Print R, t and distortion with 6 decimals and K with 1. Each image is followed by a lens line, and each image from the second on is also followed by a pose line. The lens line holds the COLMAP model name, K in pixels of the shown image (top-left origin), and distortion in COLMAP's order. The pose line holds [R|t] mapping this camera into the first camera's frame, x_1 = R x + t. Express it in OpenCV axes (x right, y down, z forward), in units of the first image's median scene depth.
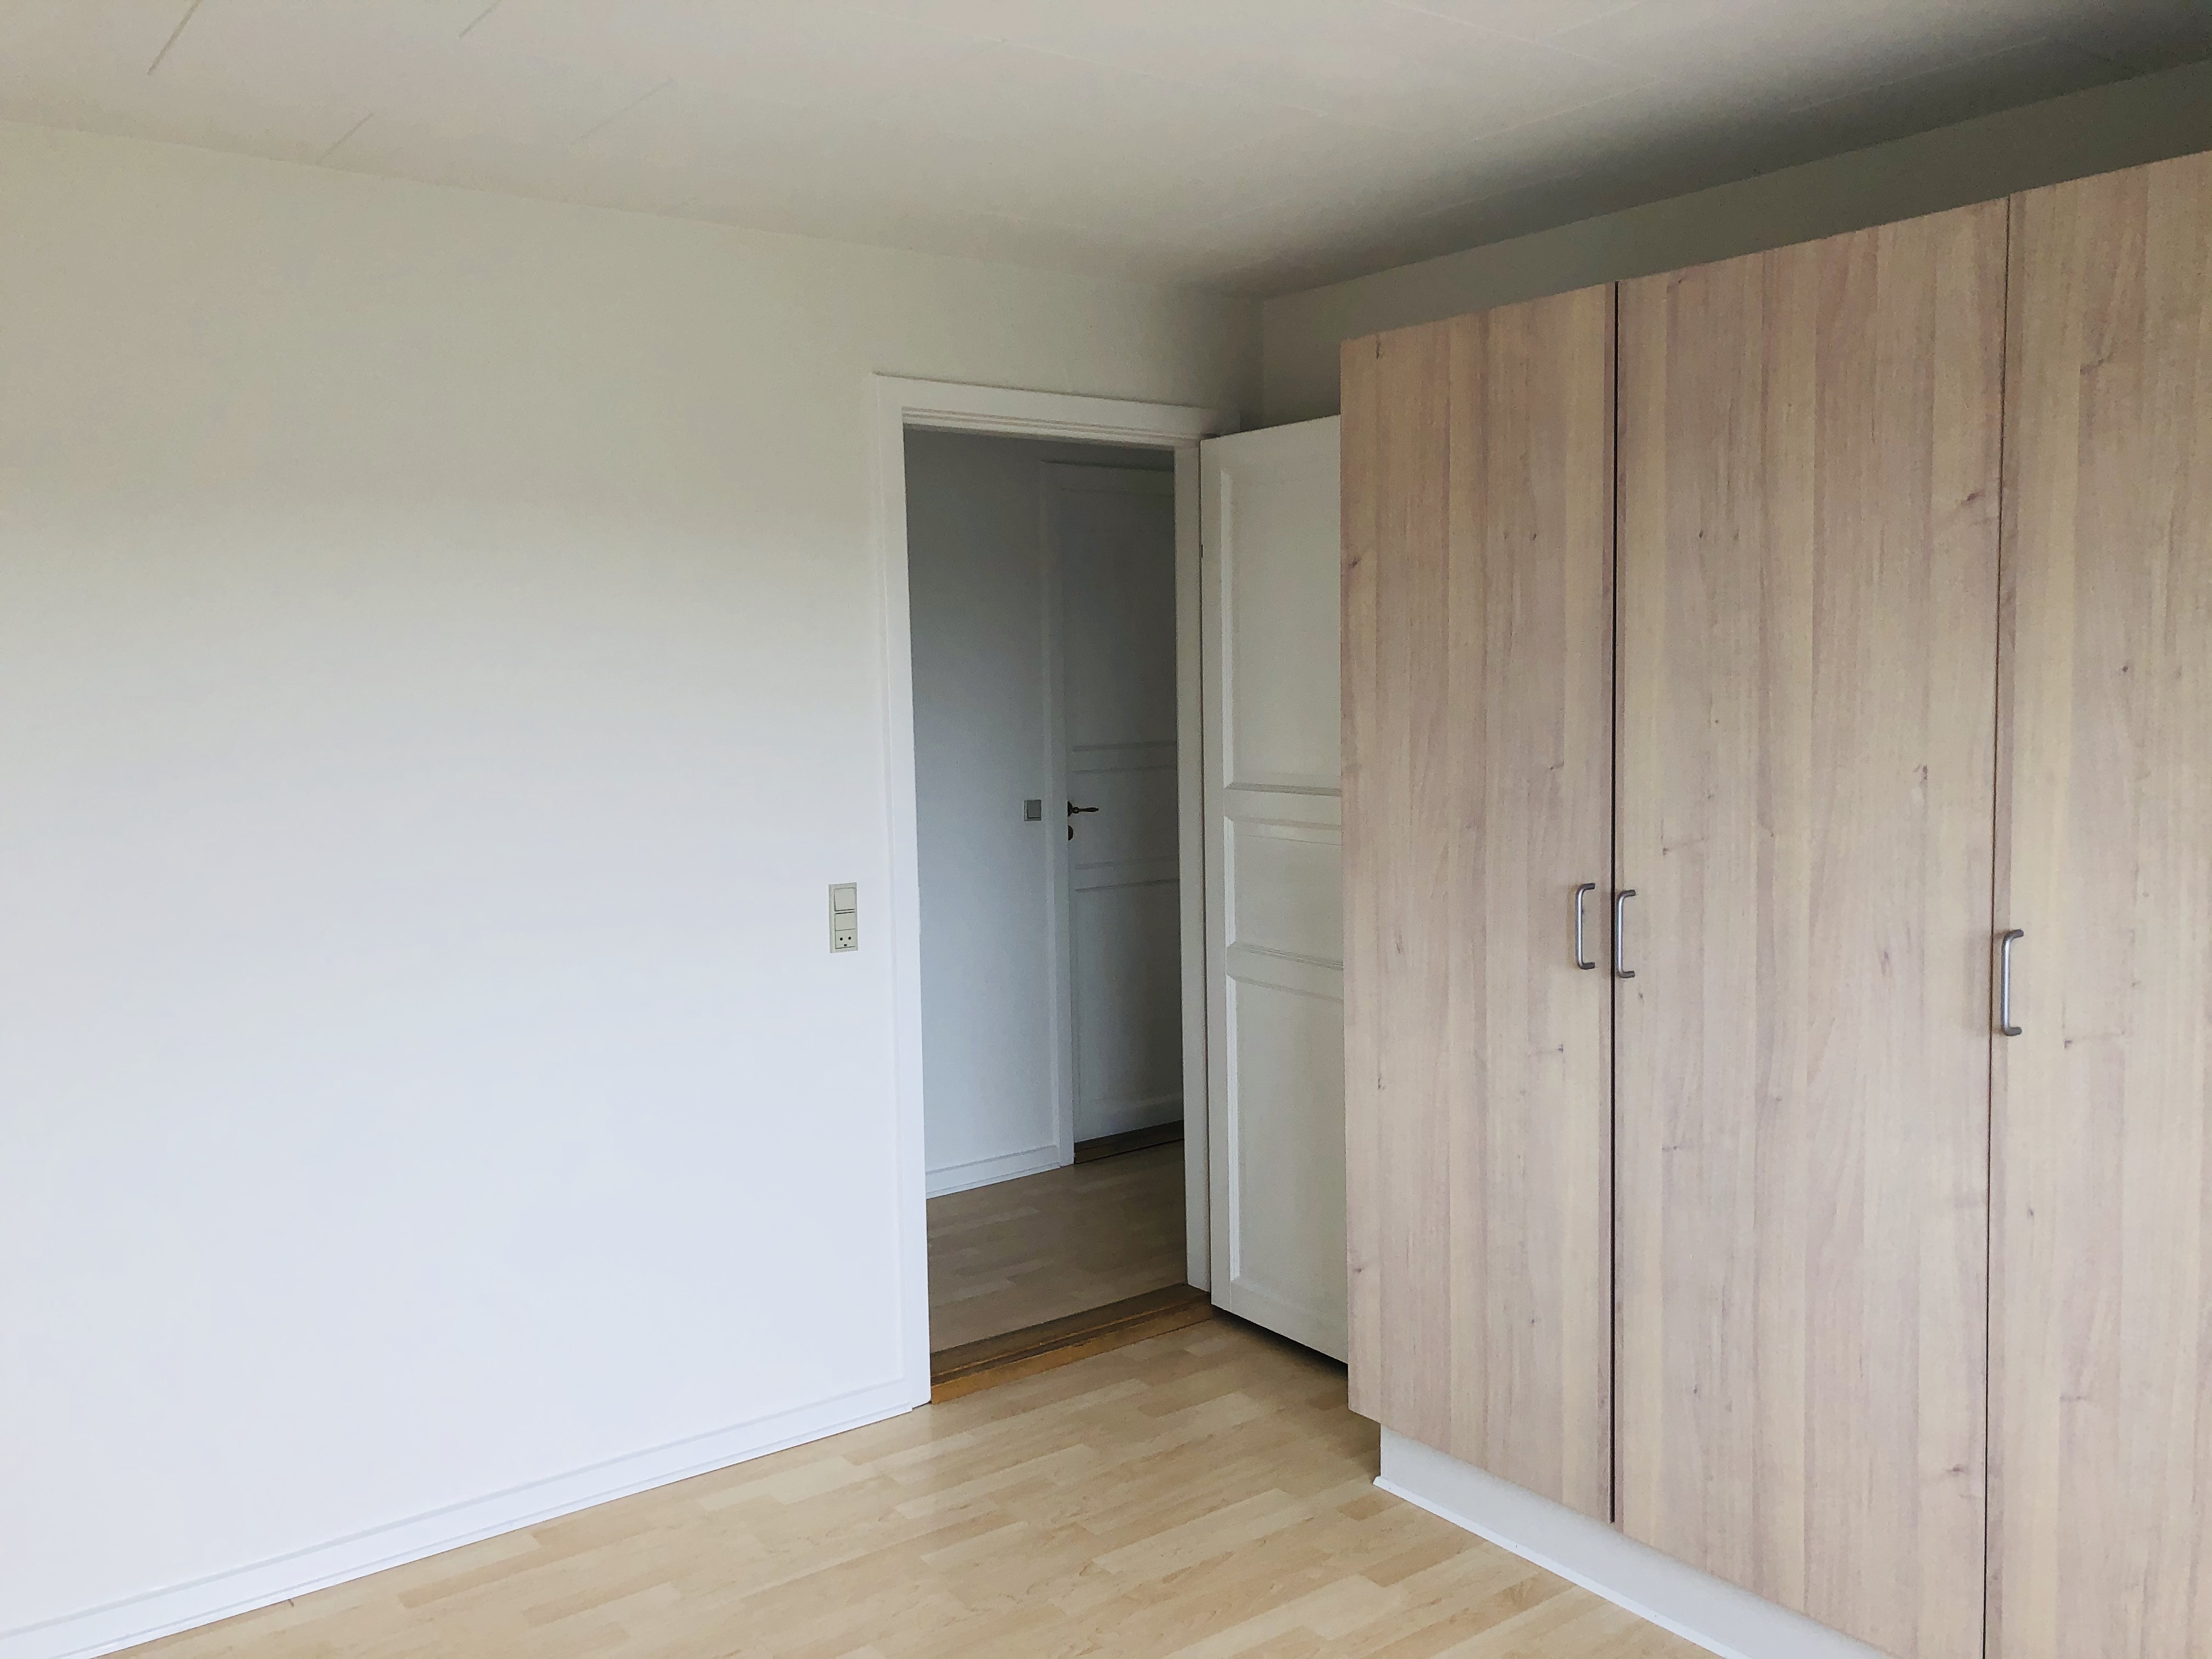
lens RADIAL K [[1801.1, 0, 1105.0], [0, 1801.1, 825.3], [0, 0, 1]] dist [0.055167, -0.070396]
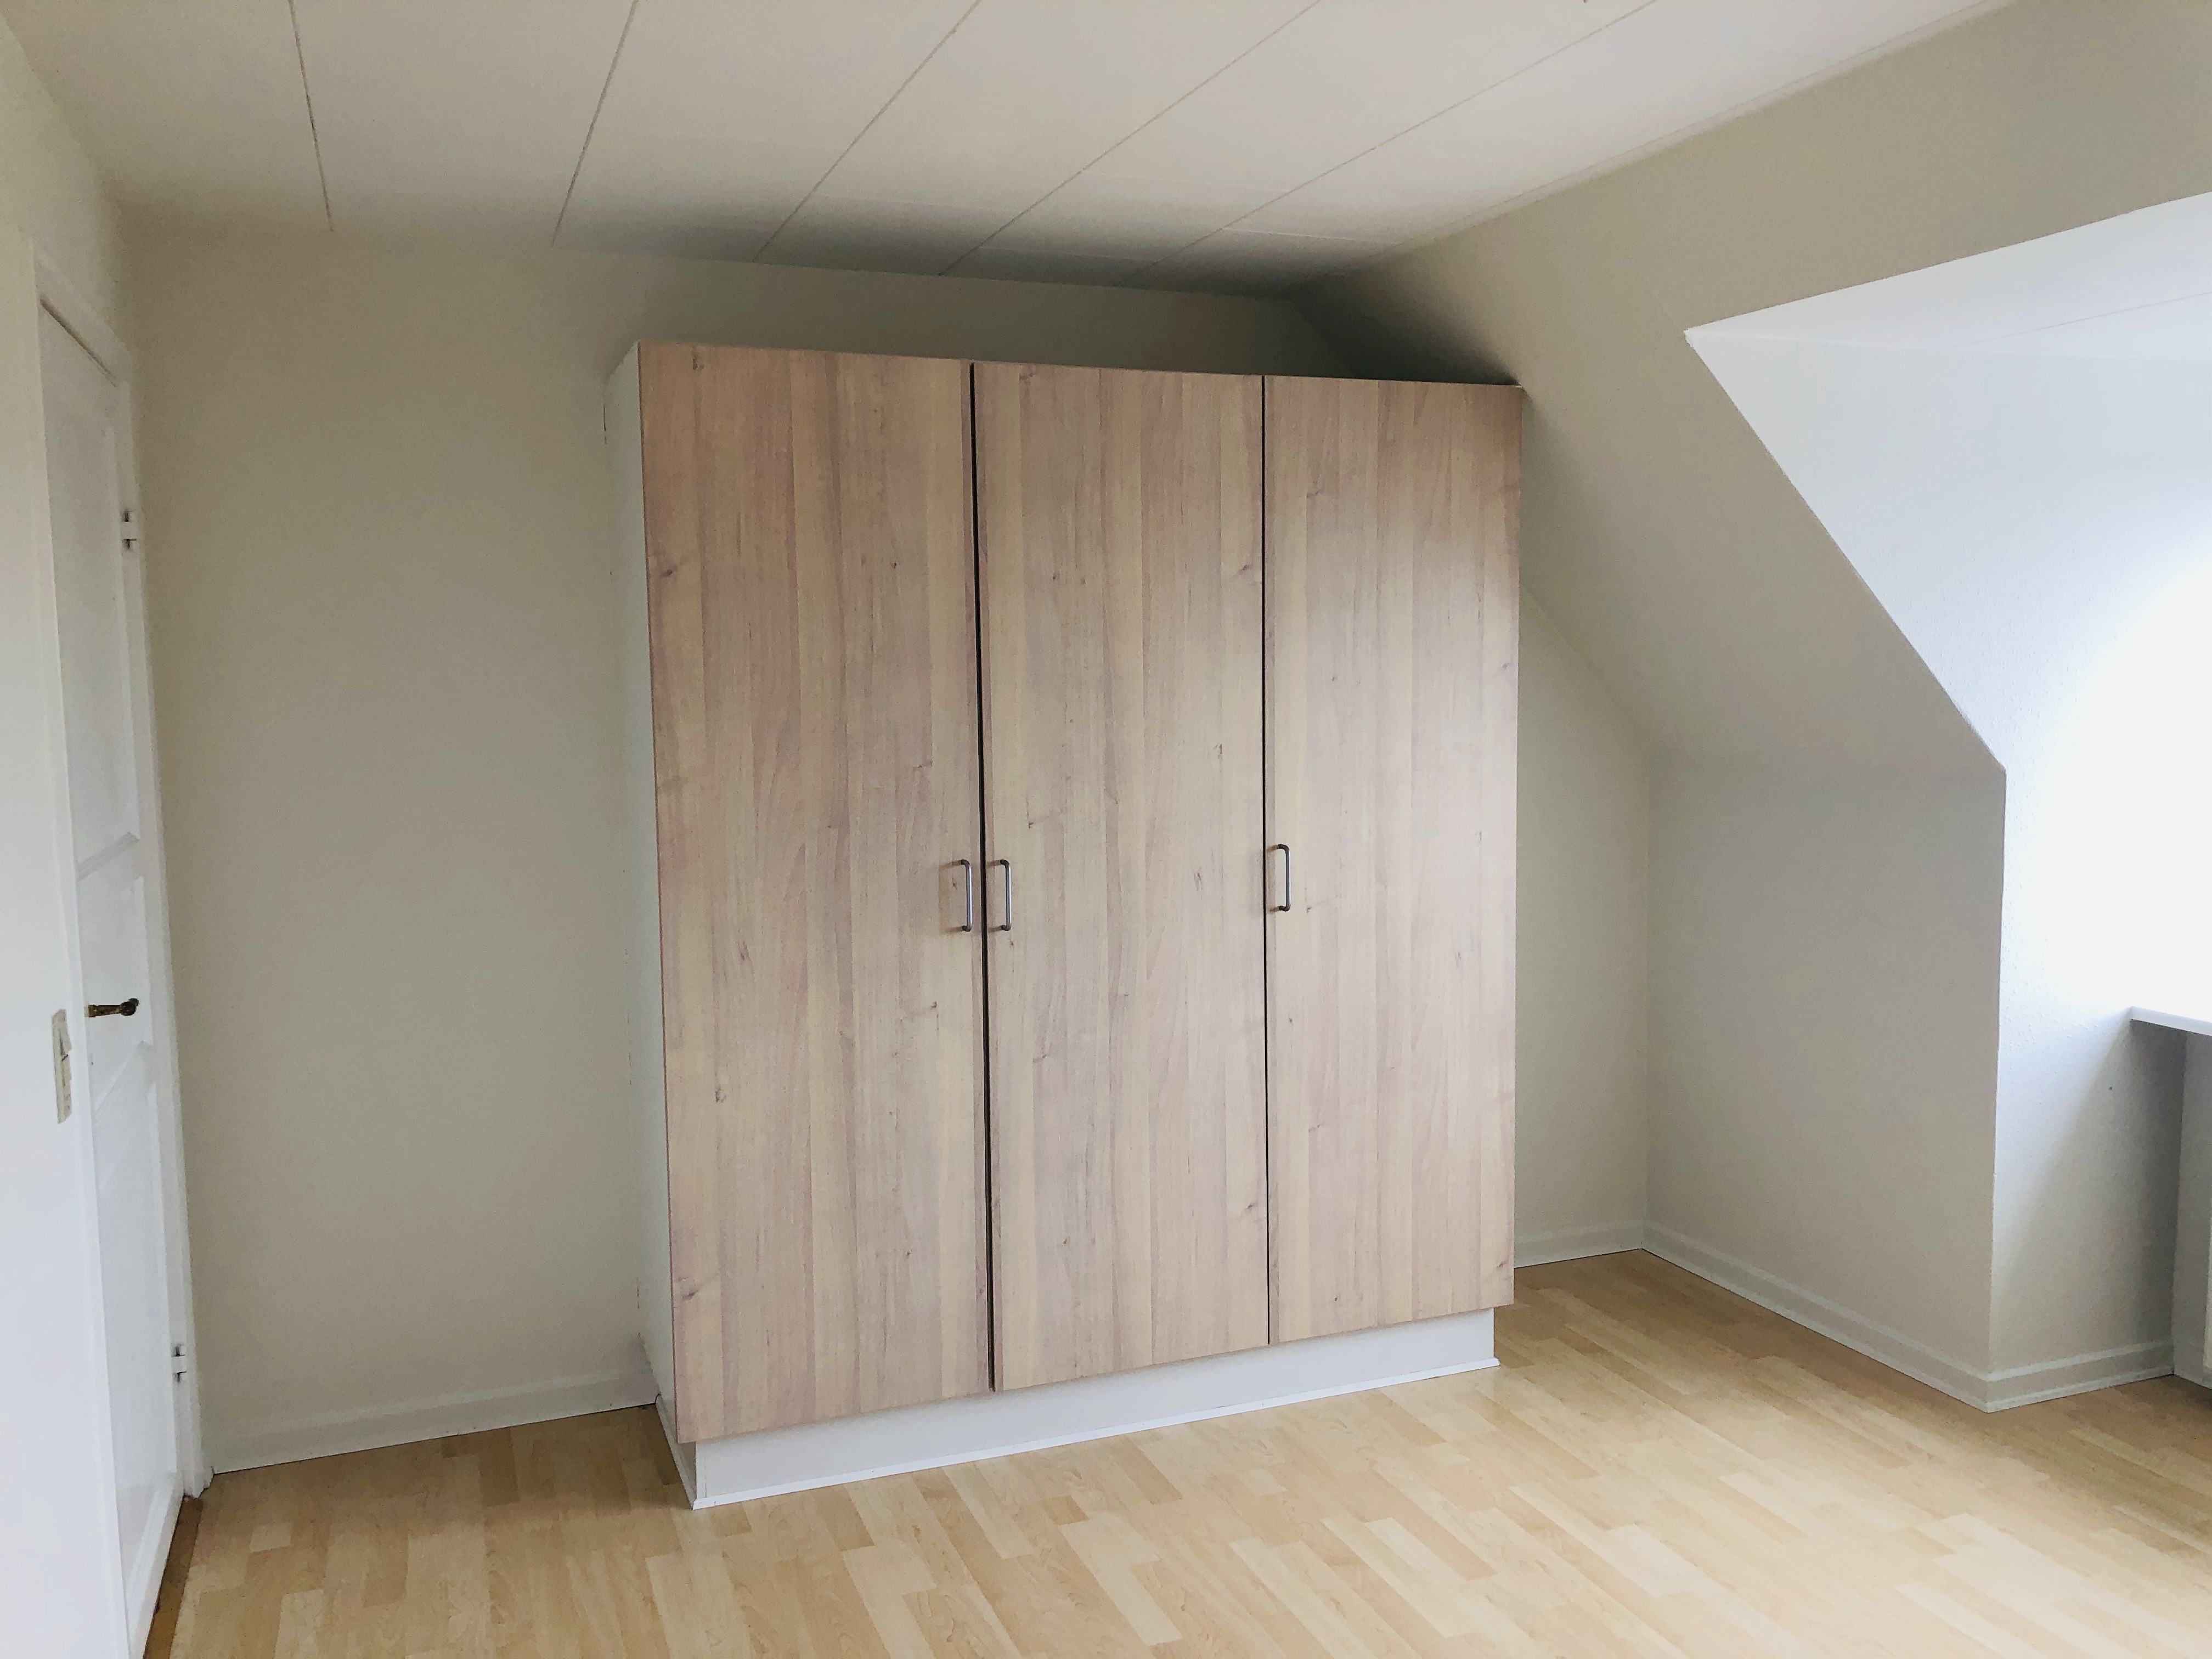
lens RADIAL K [[1801.1, 0, 1114.1], [0, 1801.1, 833.1], [0, 0, 1]] dist [0.055167, -0.070396]
pose [[0.273721, -0.077026, 0.958720, -0.841167], [0.092137, 0.994304, 0.053579, -0.039953], [-0.957386, 0.073668, 0.279258, 0.571377]]
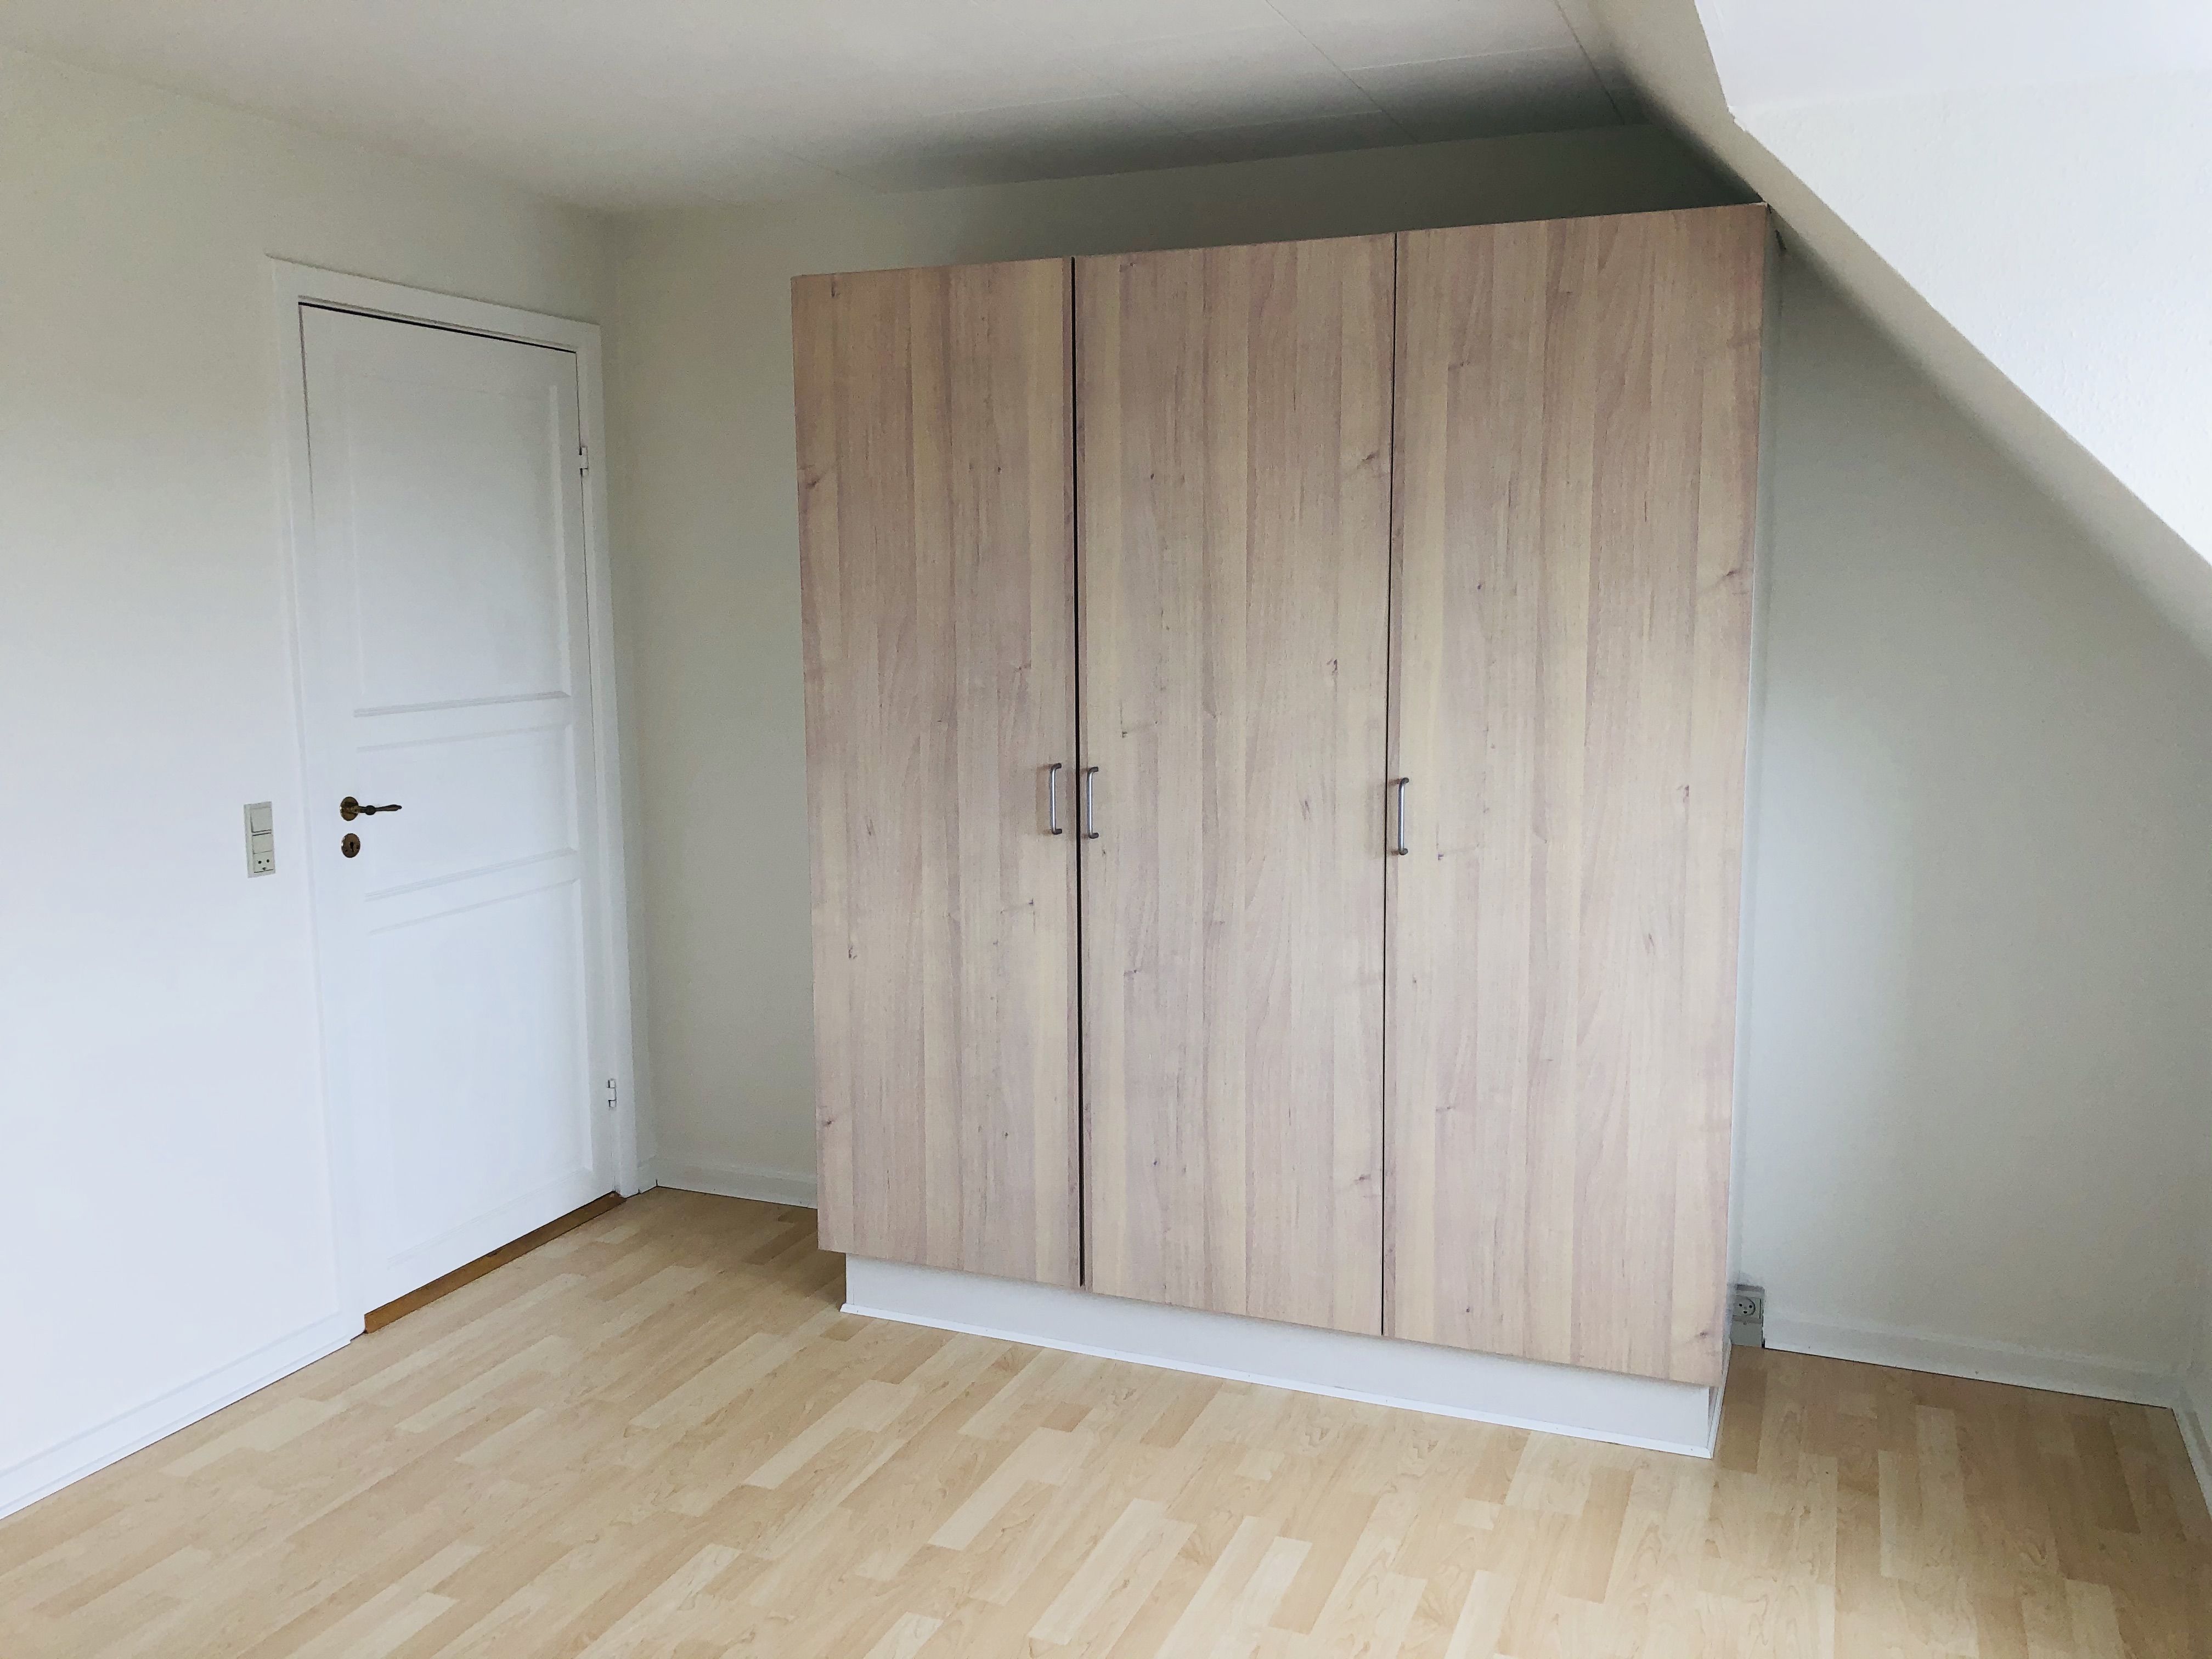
lens RADIAL K [[1801.1, 0, 1108.6], [0, 1801.1, 832.8], [0, 0, 1]] dist [0.055167, -0.070396]
pose [[0.859062, -0.057303, 0.508653, -0.313932], [0.033613, 0.997884, 0.055648, 0.012723], [-0.510766, -0.030708, 0.859171, -0.046585]]
